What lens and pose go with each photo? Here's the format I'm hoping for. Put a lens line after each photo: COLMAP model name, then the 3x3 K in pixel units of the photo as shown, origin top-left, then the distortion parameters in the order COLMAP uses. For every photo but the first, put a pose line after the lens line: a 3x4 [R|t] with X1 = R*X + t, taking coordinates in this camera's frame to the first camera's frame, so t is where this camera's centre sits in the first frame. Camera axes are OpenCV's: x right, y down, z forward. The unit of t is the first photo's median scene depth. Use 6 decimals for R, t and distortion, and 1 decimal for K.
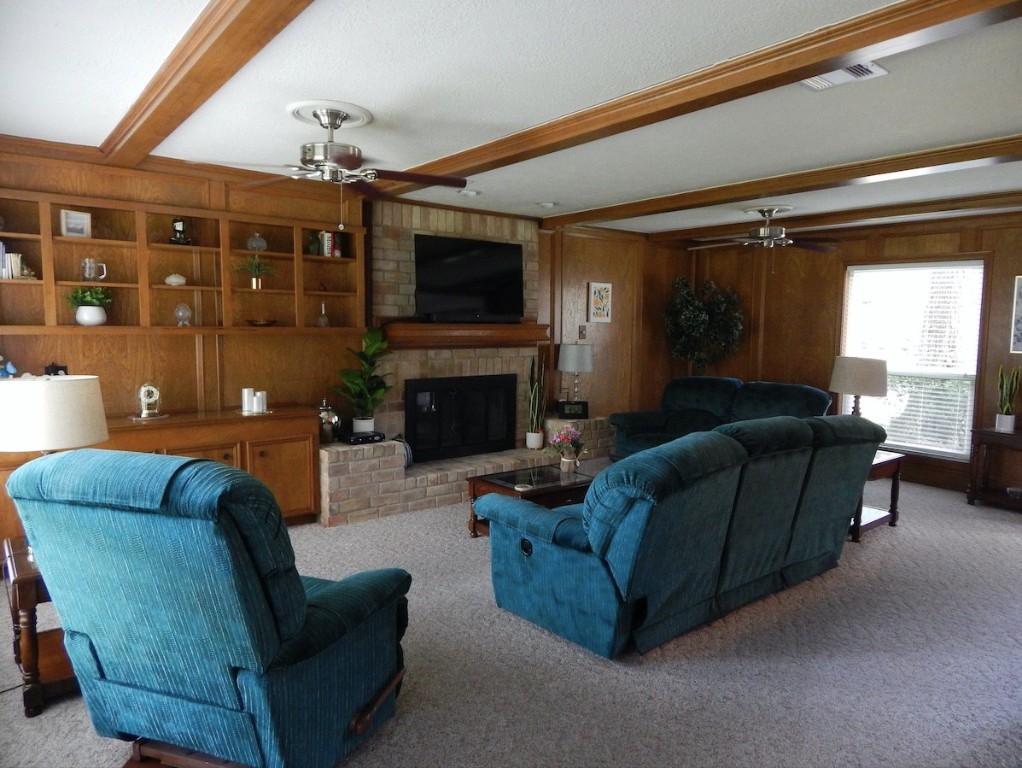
lens RADIAL K [[668.1, 0, 505.3], [0, 668.1, 384.8], [0, 0, 1]] dist [-0.003258, -0.002076]
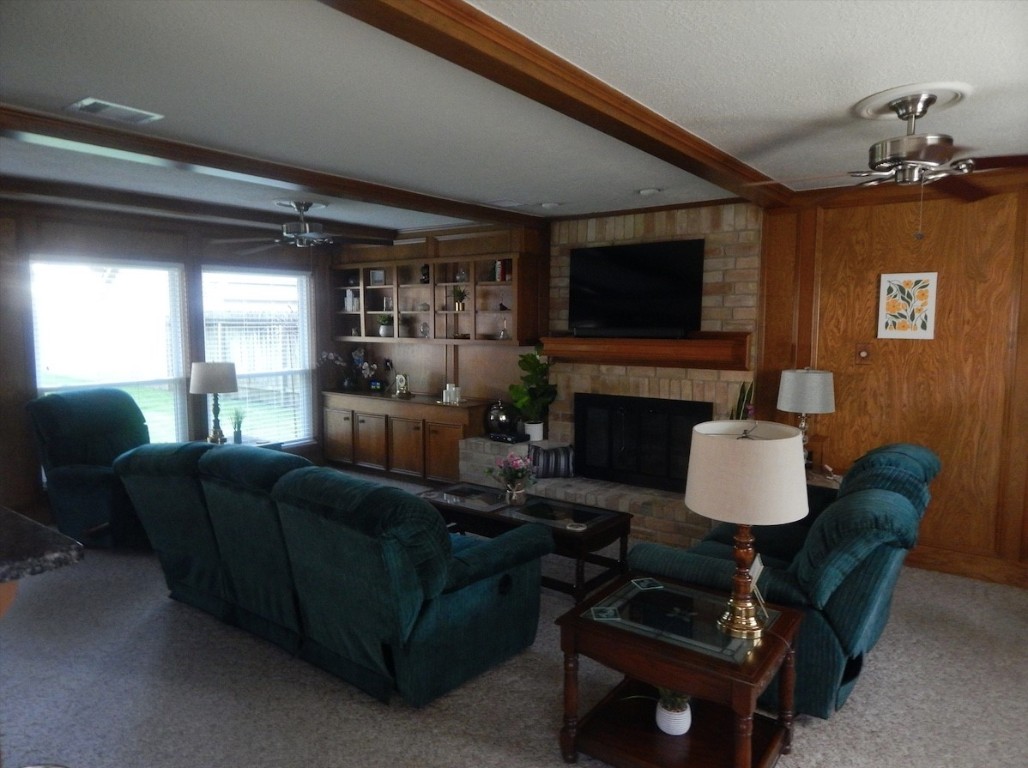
lens RADIAL K [[672.0, 0, 513.8], [0, 672.0, 384.9], [0, 0, 1]] dist [-0.003258, -0.002076]
pose [[0.252099, 0.084256, -0.964026, 0.800121], [-0.085867, 0.994220, 0.064441, -0.075990], [0.963884, 0.066532, 0.257877, 0.634839]]
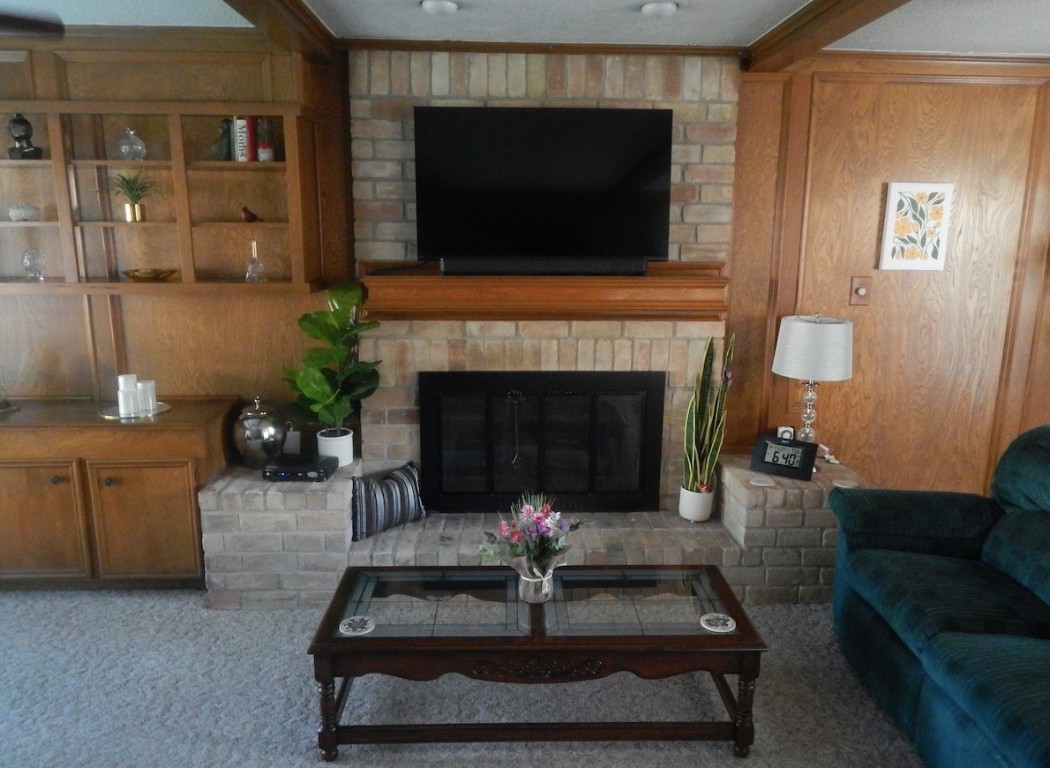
lens RADIAL K [[756.4, 0, 529.1], [0, 756.4, 393.6], [0, 0, 1]] dist [-0.019387, 0.004504]
pose [[0.805500, 0.125260, -0.579206, 0.301642], [-0.054504, 0.988922, 0.138068, -0.083064], [0.590084, -0.079645, 0.803404, 0.523655]]
